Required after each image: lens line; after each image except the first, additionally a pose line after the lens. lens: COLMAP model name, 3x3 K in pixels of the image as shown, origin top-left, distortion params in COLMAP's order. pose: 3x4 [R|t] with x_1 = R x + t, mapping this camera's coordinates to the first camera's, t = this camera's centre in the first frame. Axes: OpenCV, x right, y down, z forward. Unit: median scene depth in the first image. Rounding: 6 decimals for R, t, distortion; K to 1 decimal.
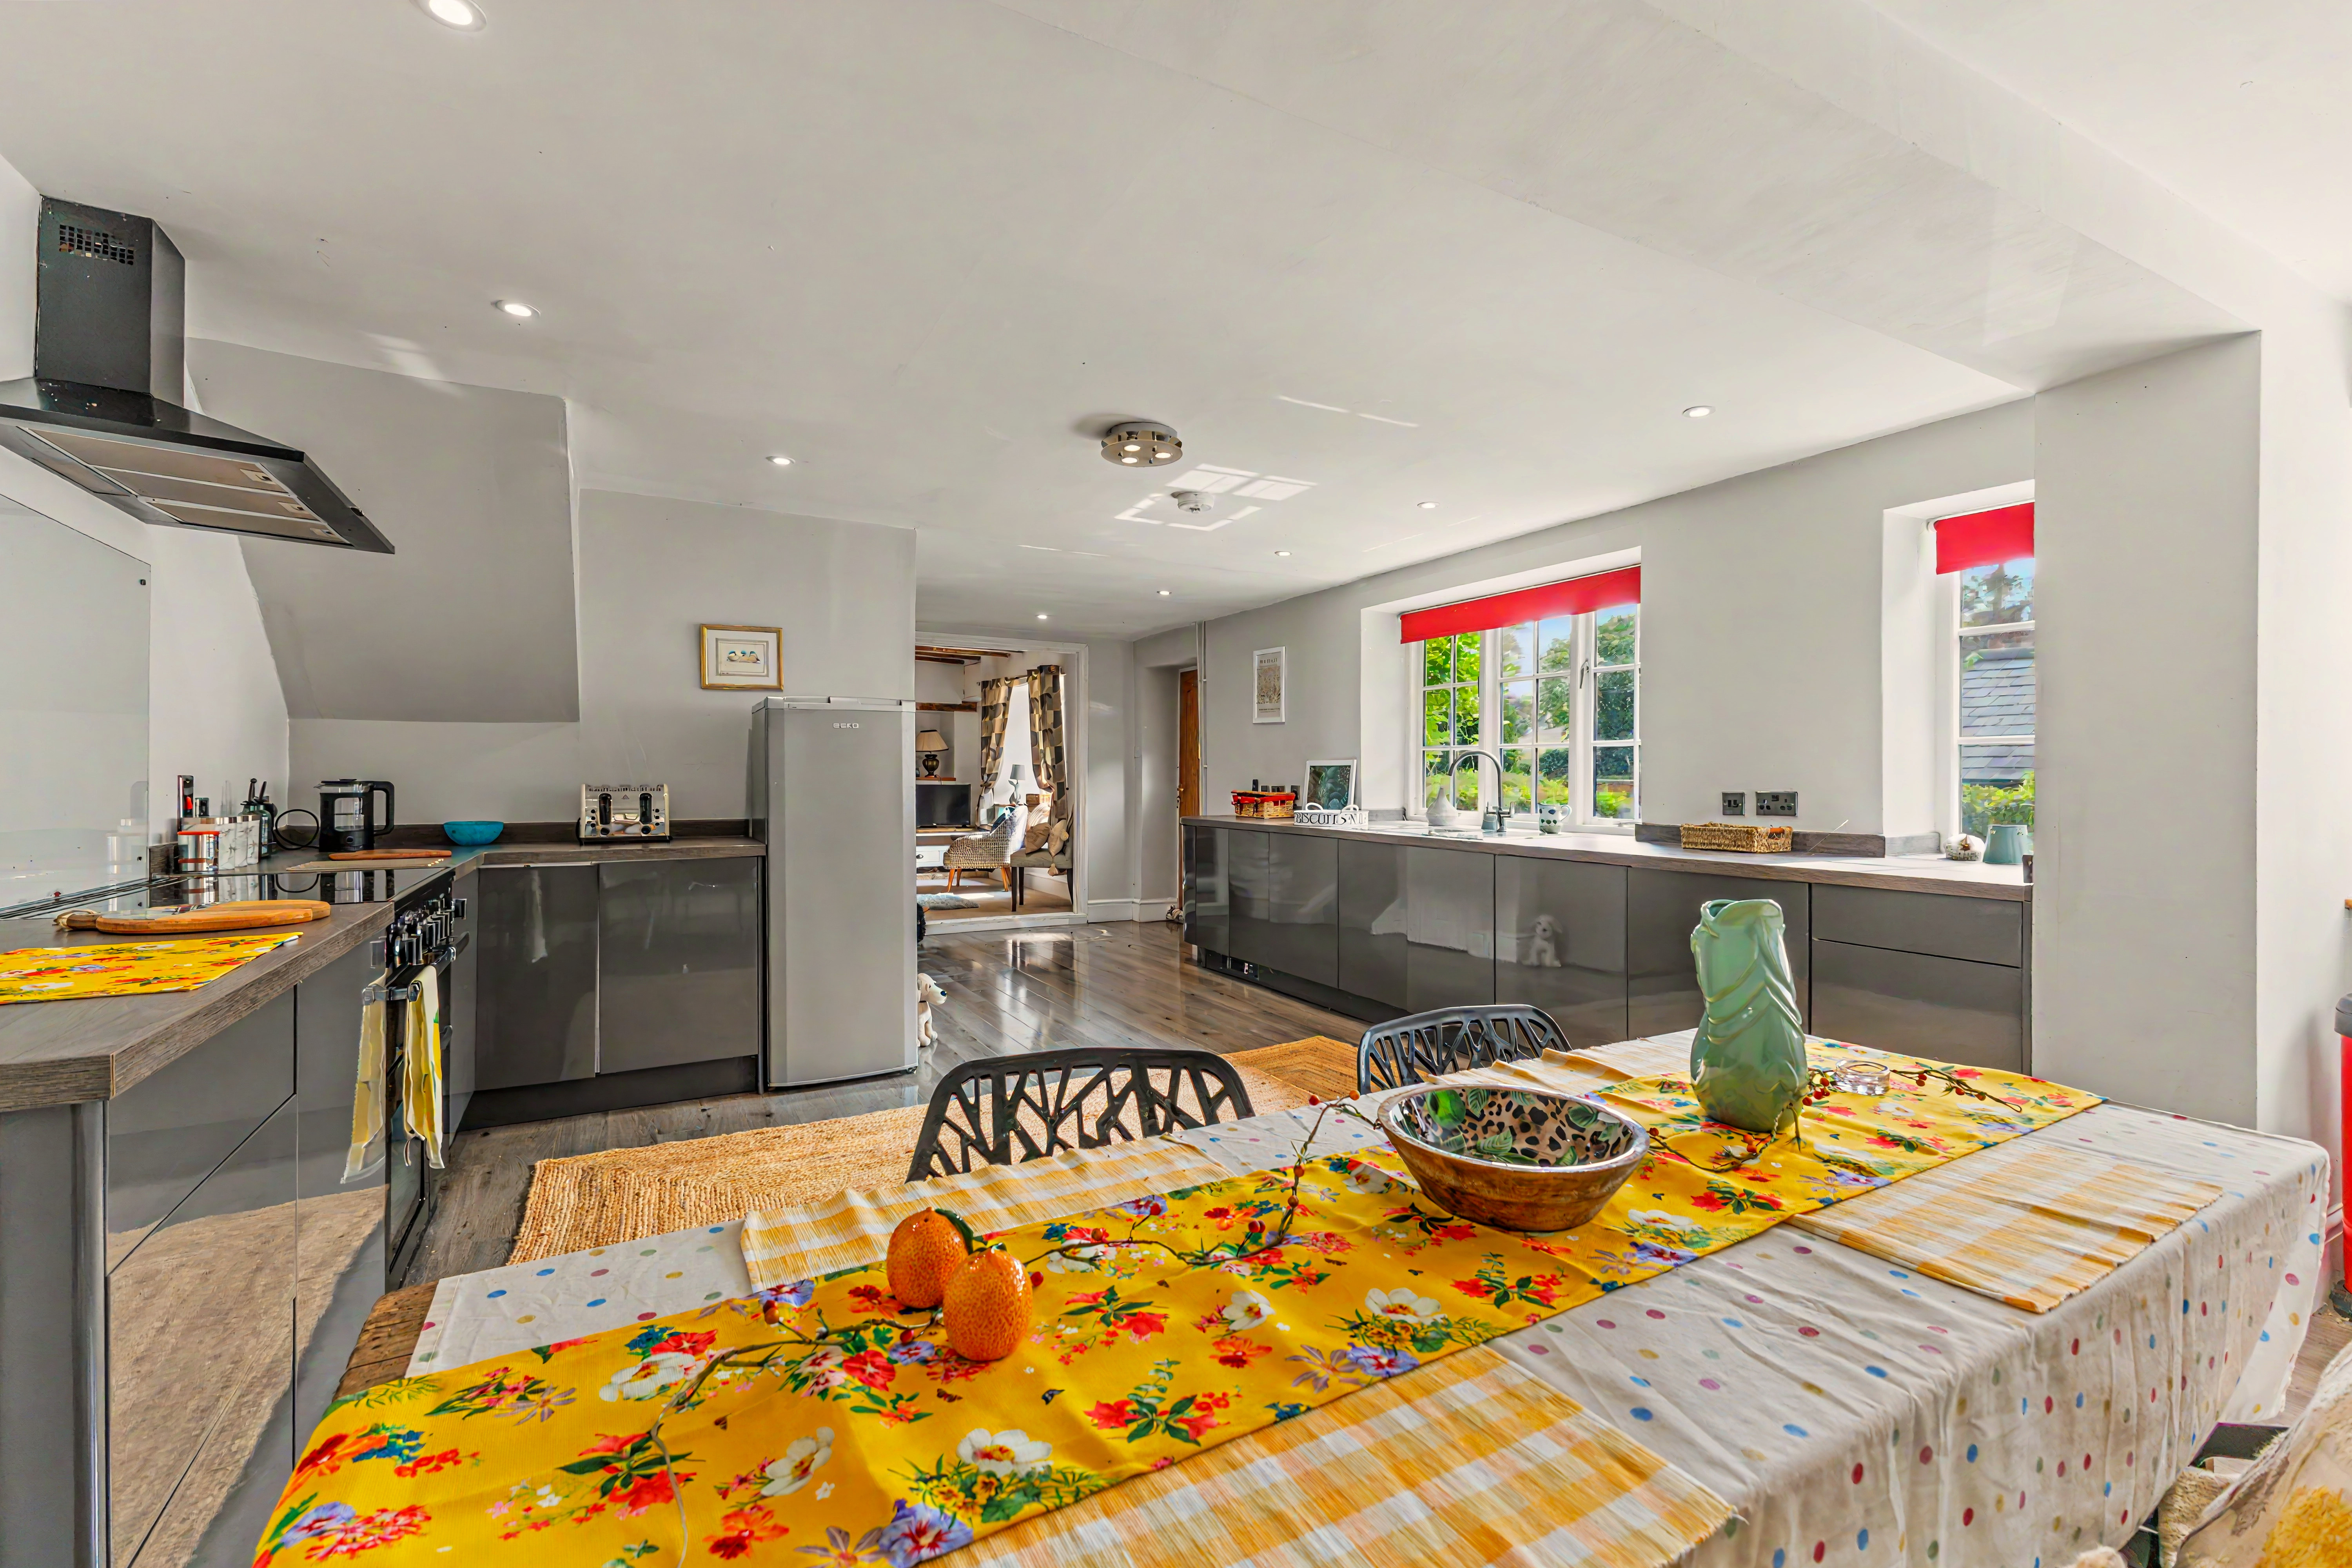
lens RADIAL K [[1008.9, 0, 1177.6], [0, 1008.9, 773.0], [0, 0, 1]] dist [0.003961, 0.000105]
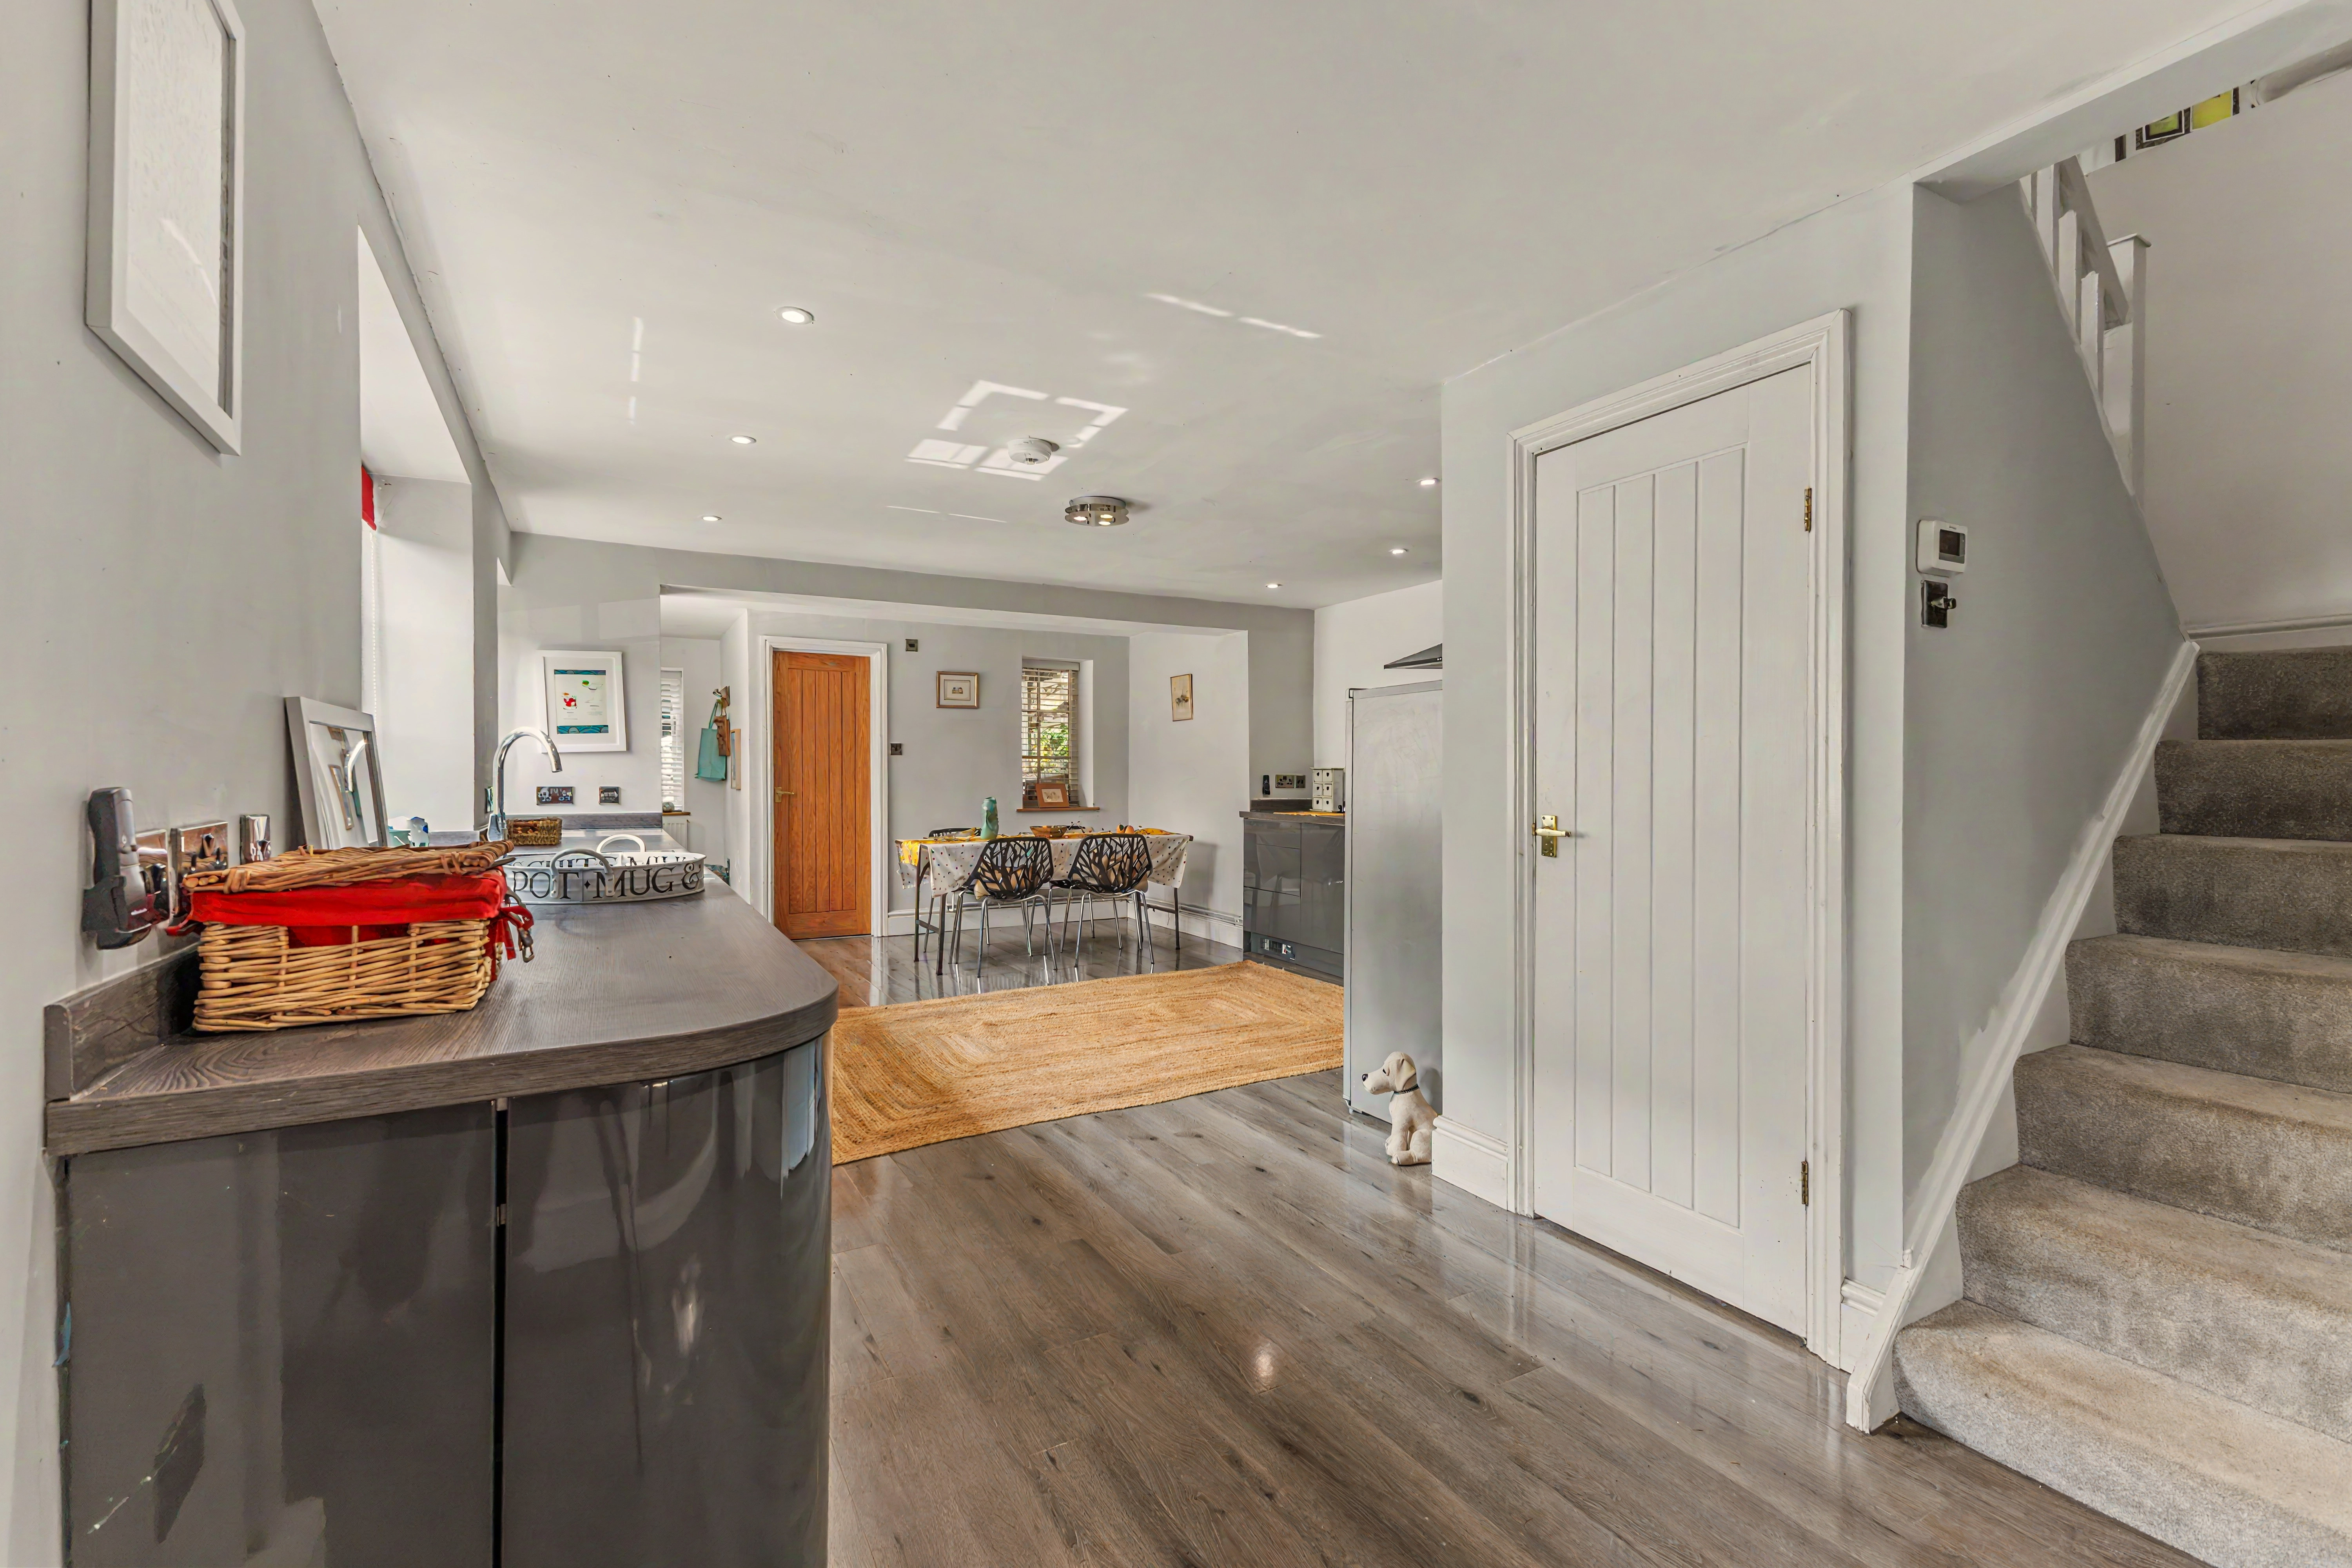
lens RADIAL K [[1023.7, 0, 1153.7], [0, 1023.7, 785.4], [0, 0, 1]] dist [0.000732, 0.000017]
pose [[-0.999878, -0.009521, 0.012389, -0.090542], [-0.009489, 0.999951, 0.002642, 0.006342], [-0.012414, 0.002524, -0.999920, 1.685714]]
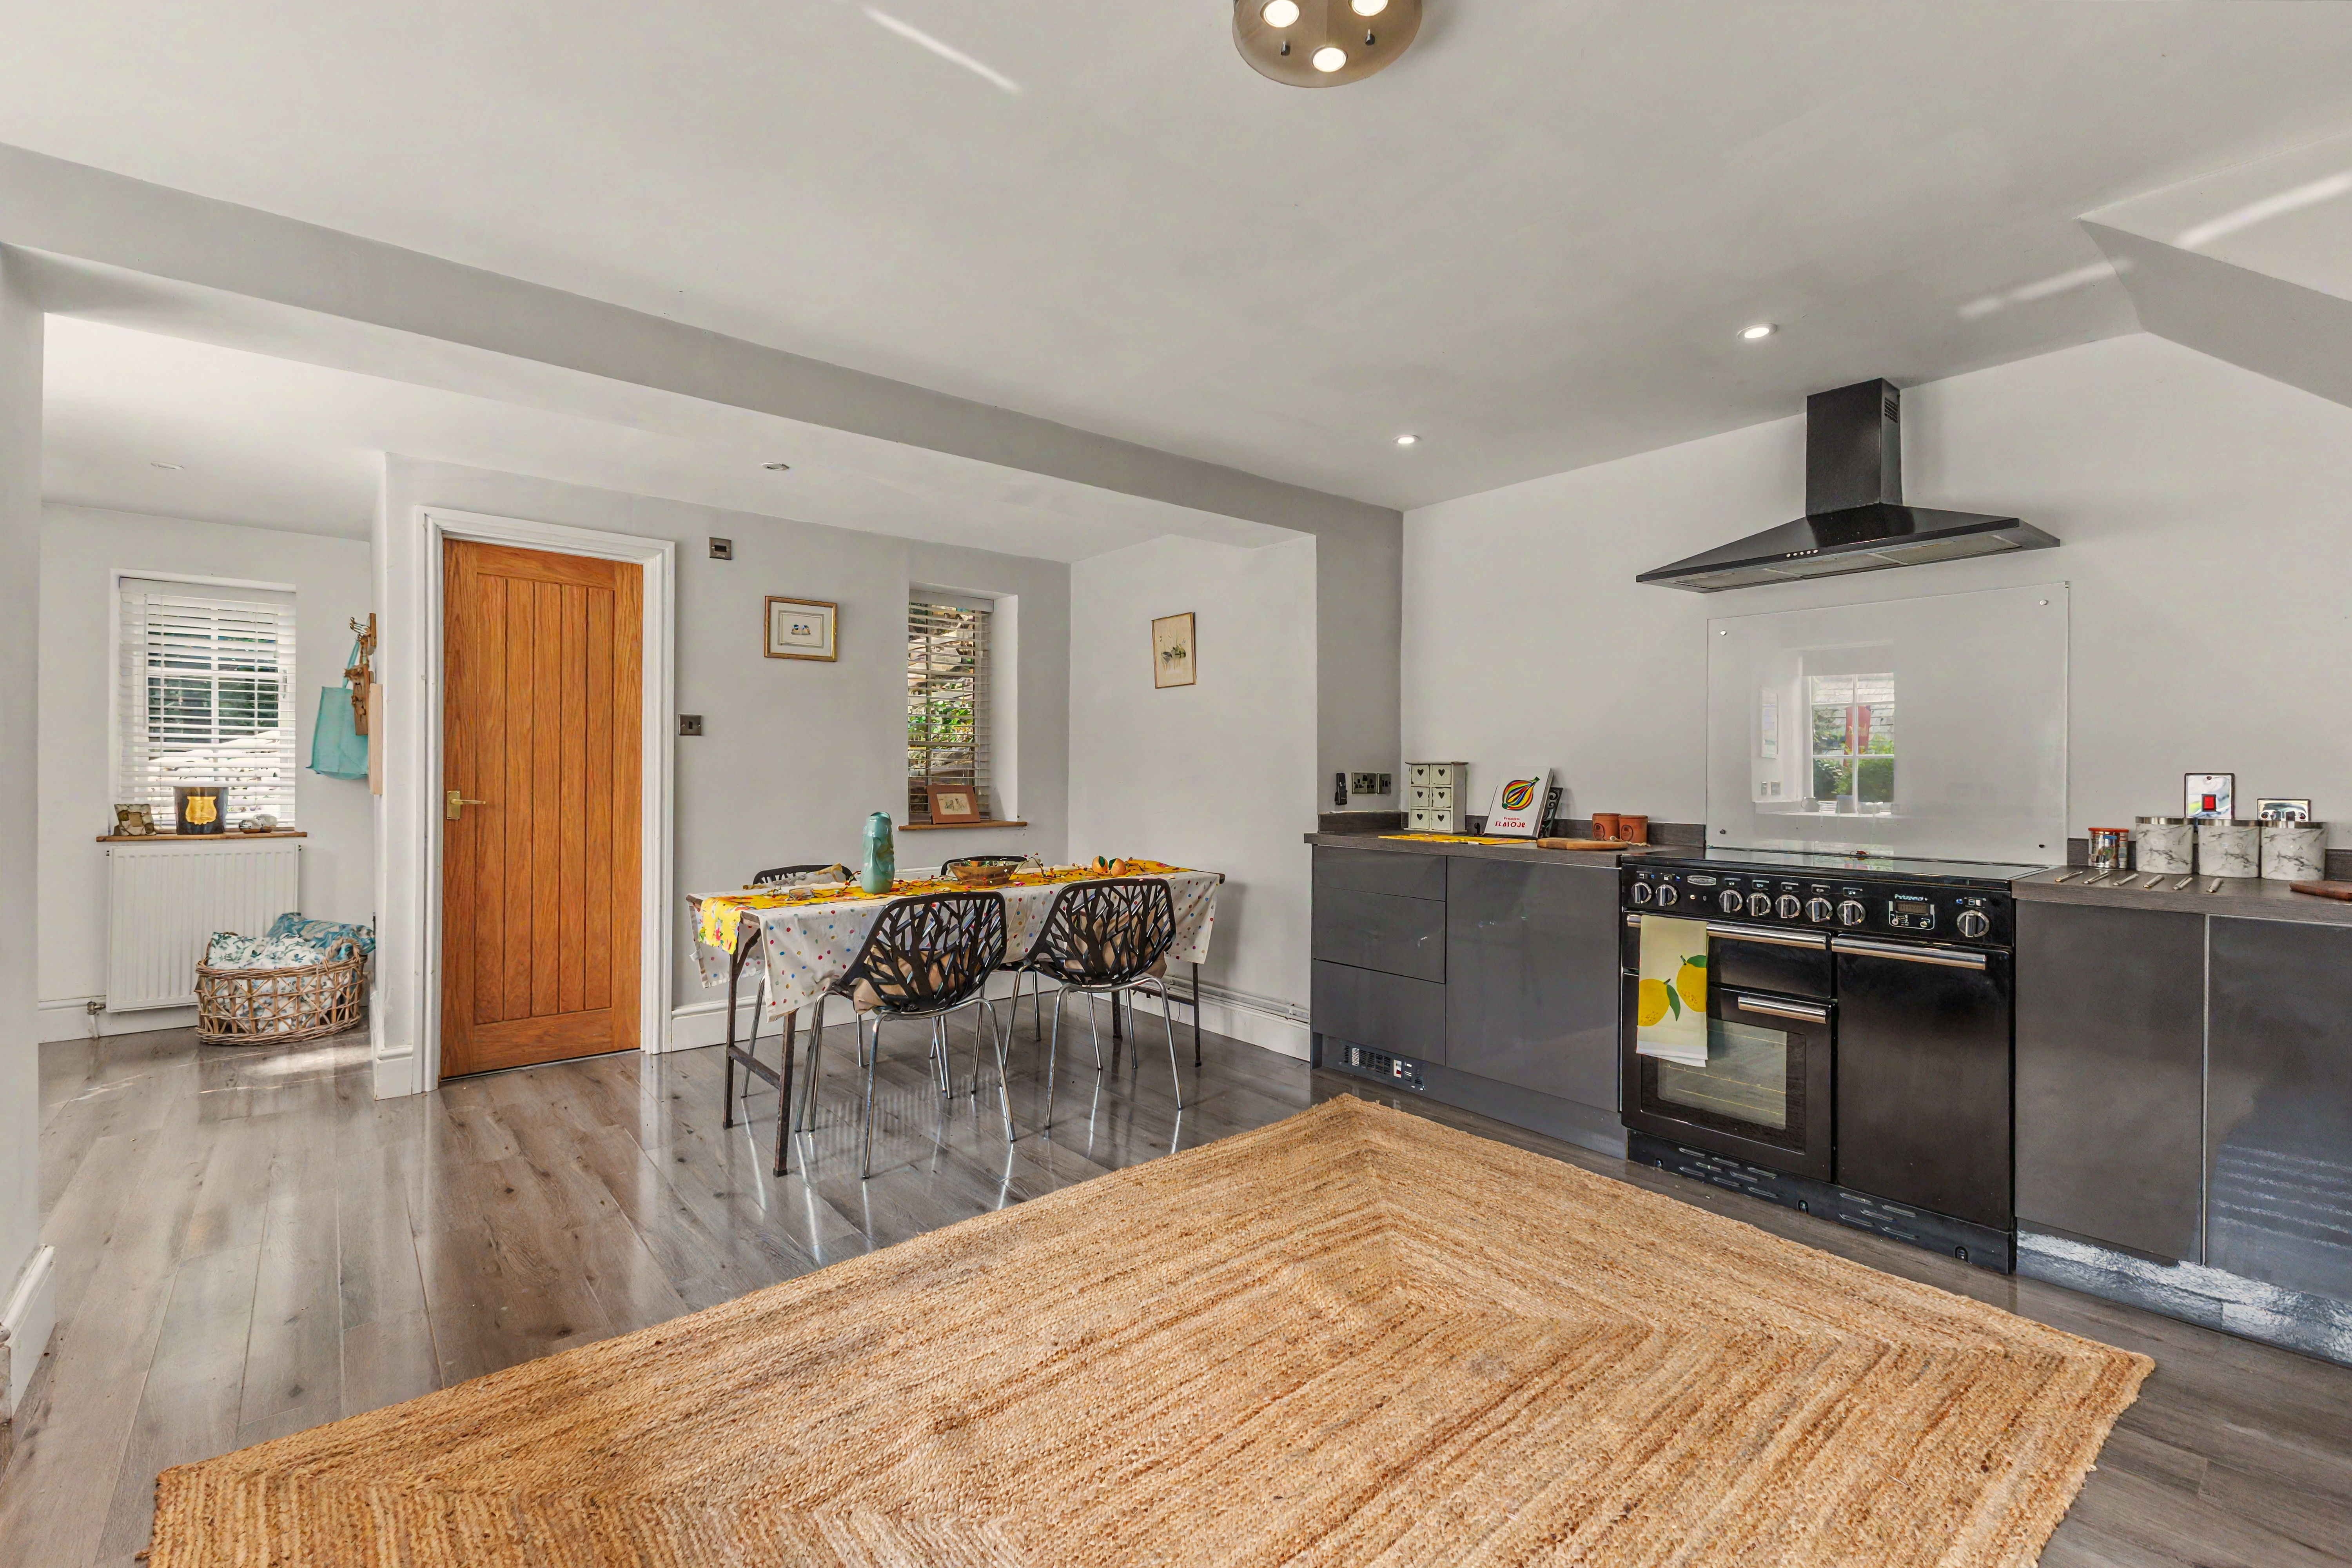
lens RADIAL K [[1008.9, 0, 1177.6], [0, 1008.9, 773.0], [0, 0, 1]] dist [0.003961, 0.000105]
pose [[-0.981814, -0.014085, -0.189323, 0.078743], [-0.012533, 0.999877, -0.009392, 0.003852], [0.189432, -0.006848, -0.981870, 1.045003]]
